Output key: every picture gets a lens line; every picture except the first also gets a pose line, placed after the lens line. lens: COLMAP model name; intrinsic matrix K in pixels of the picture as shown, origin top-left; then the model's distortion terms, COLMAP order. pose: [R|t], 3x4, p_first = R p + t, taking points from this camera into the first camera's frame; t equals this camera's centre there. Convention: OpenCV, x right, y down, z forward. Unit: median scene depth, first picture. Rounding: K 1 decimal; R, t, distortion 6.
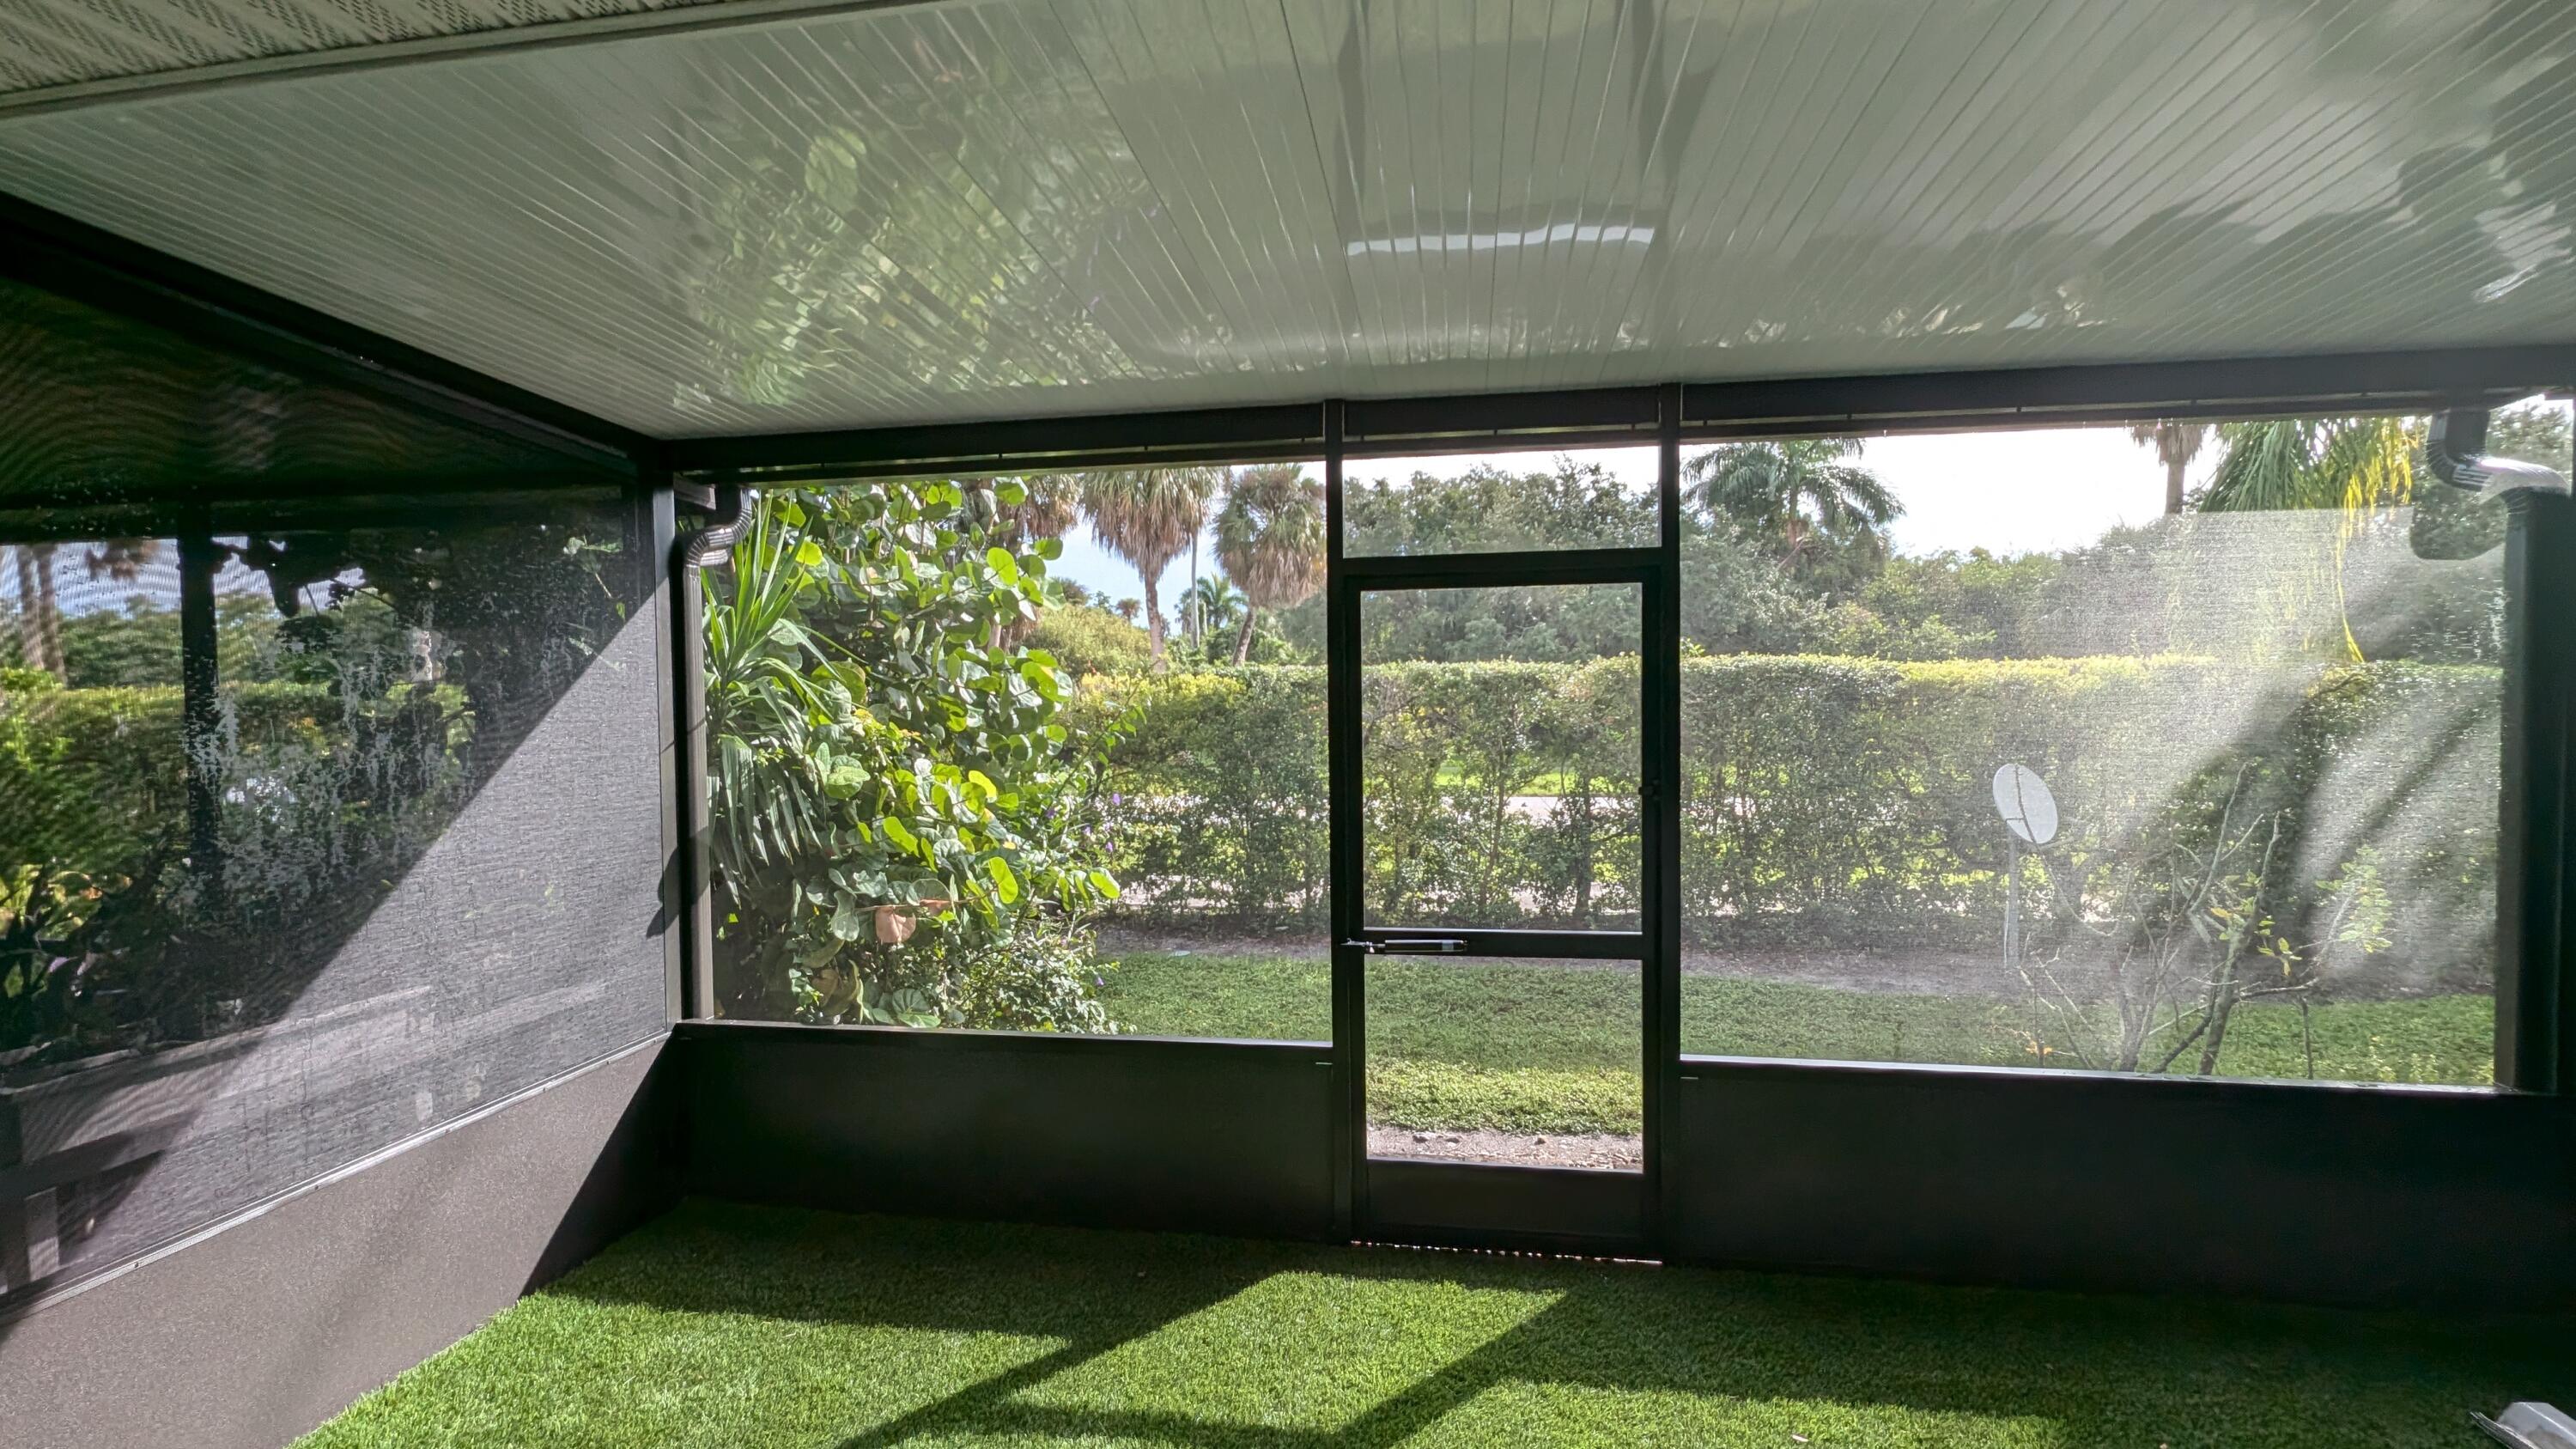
lens RADIAL K [[1056.3, 0, 1292.4], [0, 1056.3, 719.5], [0, 0, 1]] dist [0.001271, 0.000150]
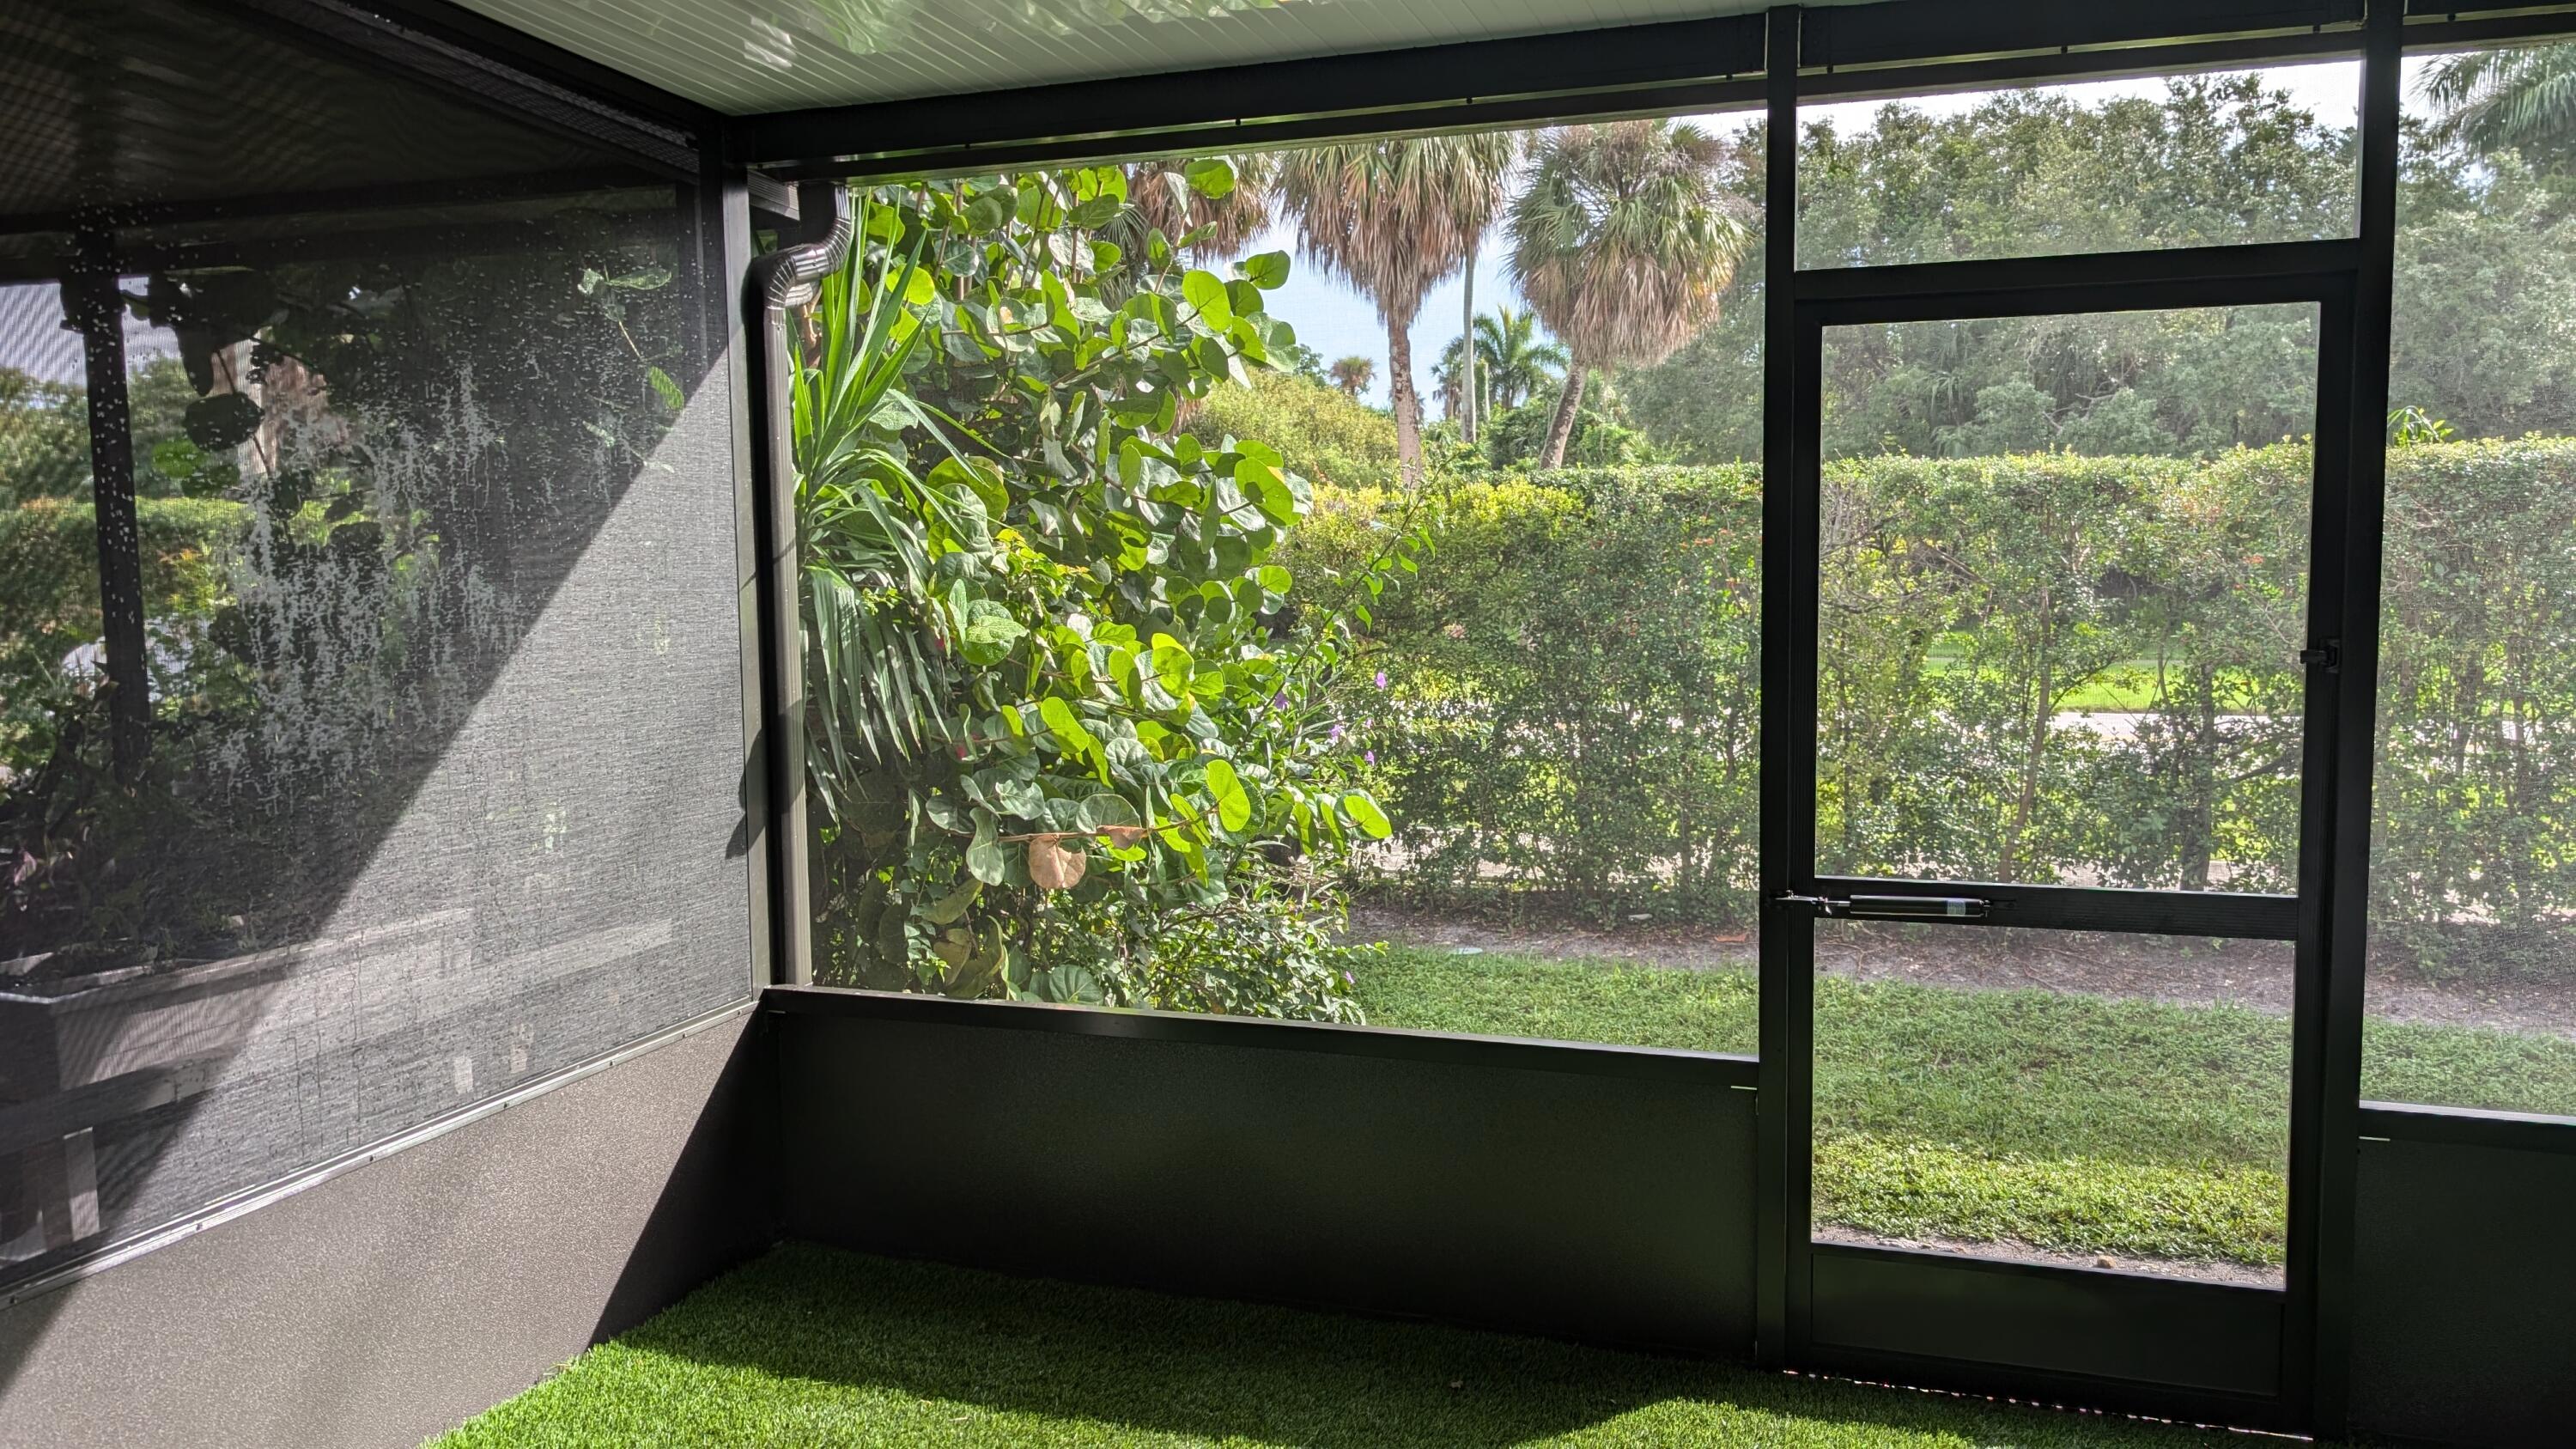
lens RADIAL K [[1885.1, 0, 1303.2], [0, 1885.1, 705.4], [0, 0, 1]] dist [0.043178, -0.065548]
pose [[0.984822, 0.015785, -0.172845, -0.023325], [-0.003805, 0.997580, 0.069425, 0.013385], [0.173523, -0.067713, 0.982499, -0.085137]]
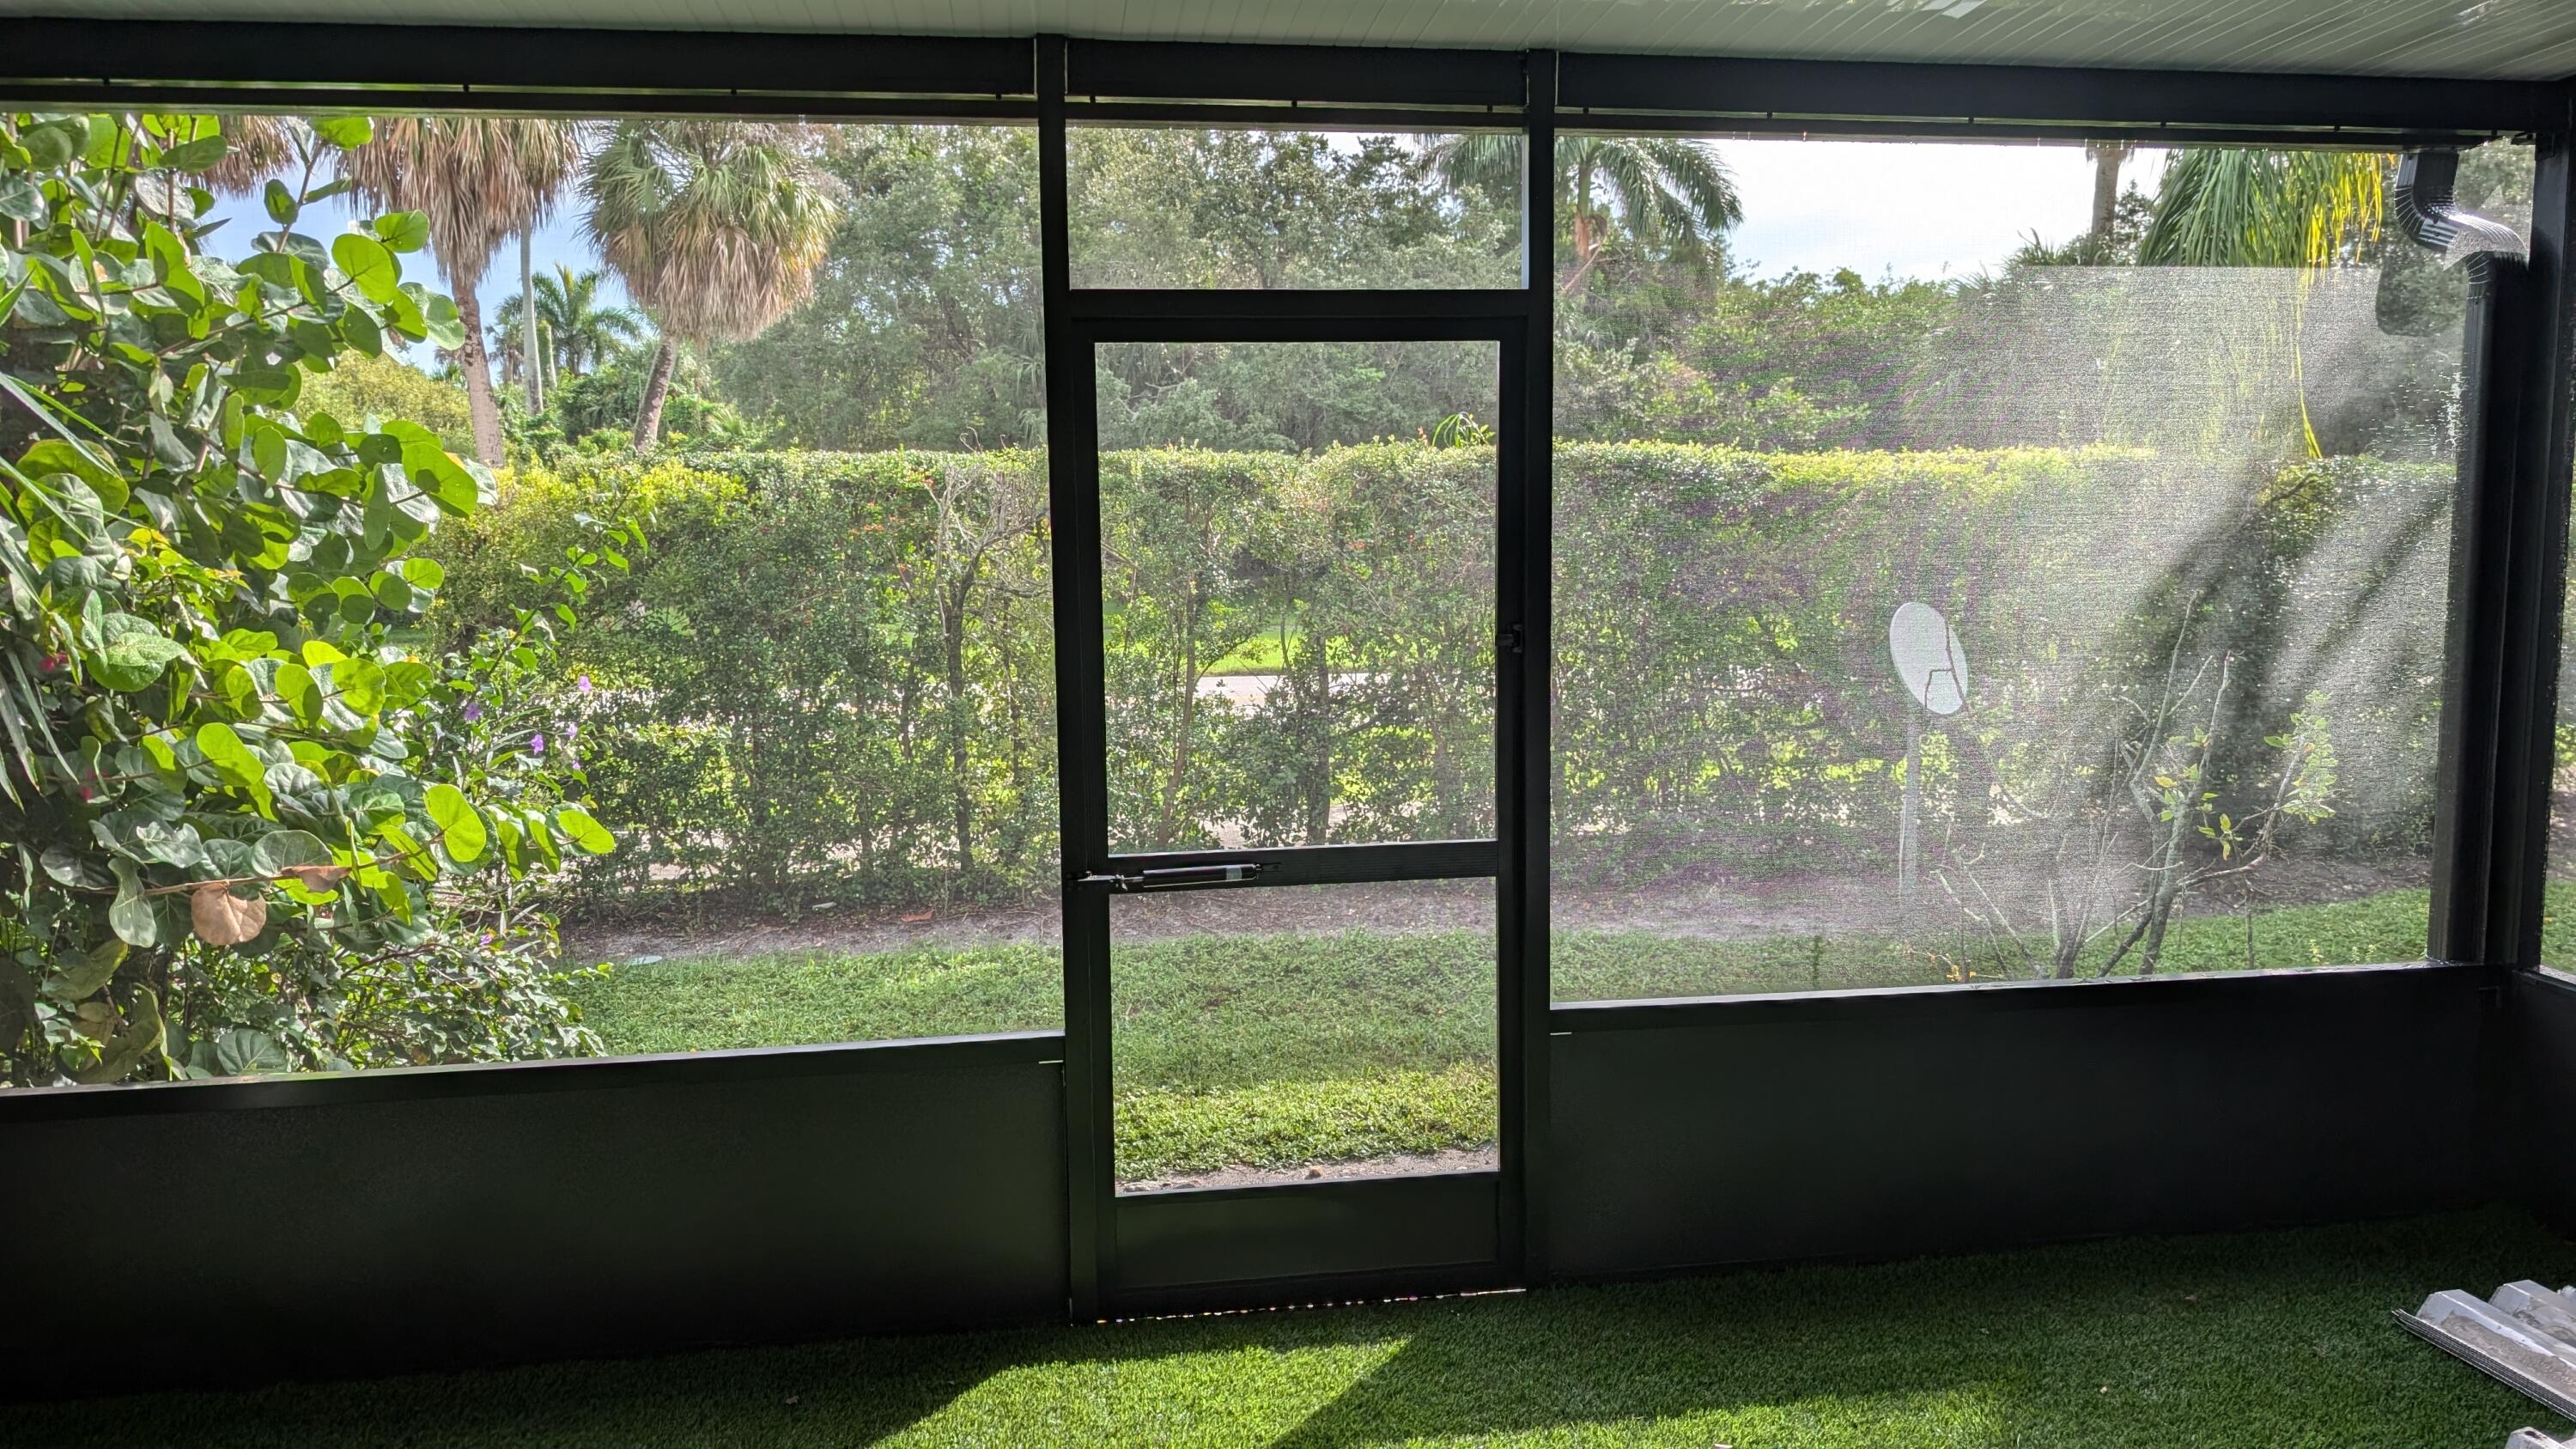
lens RADIAL K [[1885.1, 0, 1303.2], [0, 1885.1, 705.4], [0, 0, 1]] dist [0.043178, -0.065548]
pose [[0.954127, -0.032058, 0.297682, -0.102797], [0.007204, 0.996421, 0.084217, 0.002625], [-0.299316, -0.078209, 0.950943, -0.097039]]
